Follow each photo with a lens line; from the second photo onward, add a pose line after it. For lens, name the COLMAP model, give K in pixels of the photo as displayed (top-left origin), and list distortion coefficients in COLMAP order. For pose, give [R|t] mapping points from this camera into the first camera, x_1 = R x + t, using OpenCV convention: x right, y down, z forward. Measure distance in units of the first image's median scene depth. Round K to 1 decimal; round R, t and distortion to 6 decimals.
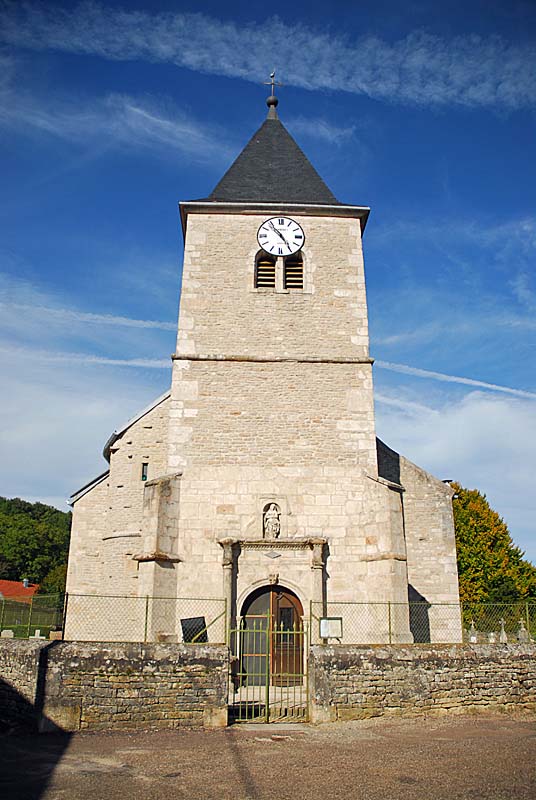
lens RADIAL K [[609.0, 0, 271.3], [0, 609.0, 404.4], [0, 0, 1]] dist [-0.175786, 0.159893]
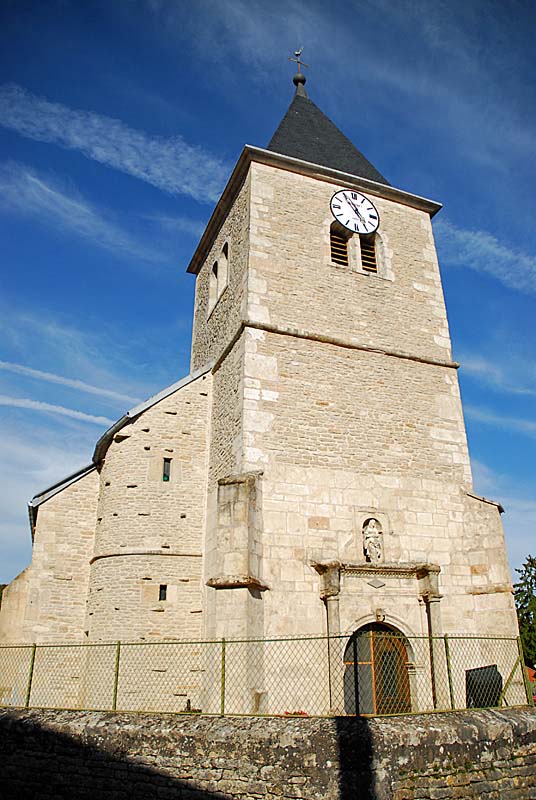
lens RADIAL K [[609.0, 0, 271.3], [0, 609.0, 404.4], [0, 0, 1]] dist [-0.175786, 0.159893]
pose [[0.948222, 0.125476, 0.291772, -0.372324], [-0.106156, 0.991029, -0.081198, 0.091689], [-0.299342, 0.046021, 0.953035, 0.274218]]
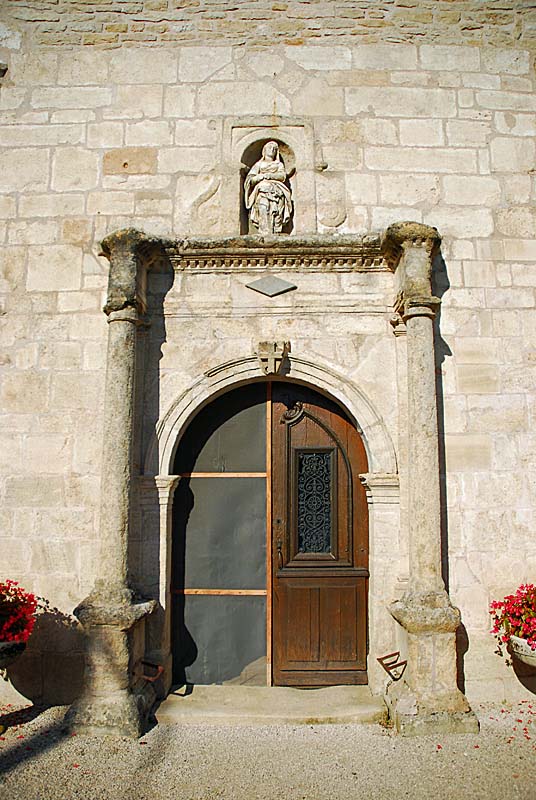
lens RADIAL K [[609.0, 0, 271.3], [0, 609.0, 404.4], [0, 0, 1]] dist [-0.175786, 0.159893]
pose [[0.999276, -0.009866, -0.036754, 0.013145], [0.017451, 0.977072, 0.212191, 0.234203], [0.033817, -0.212678, 0.976537, 0.648966]]
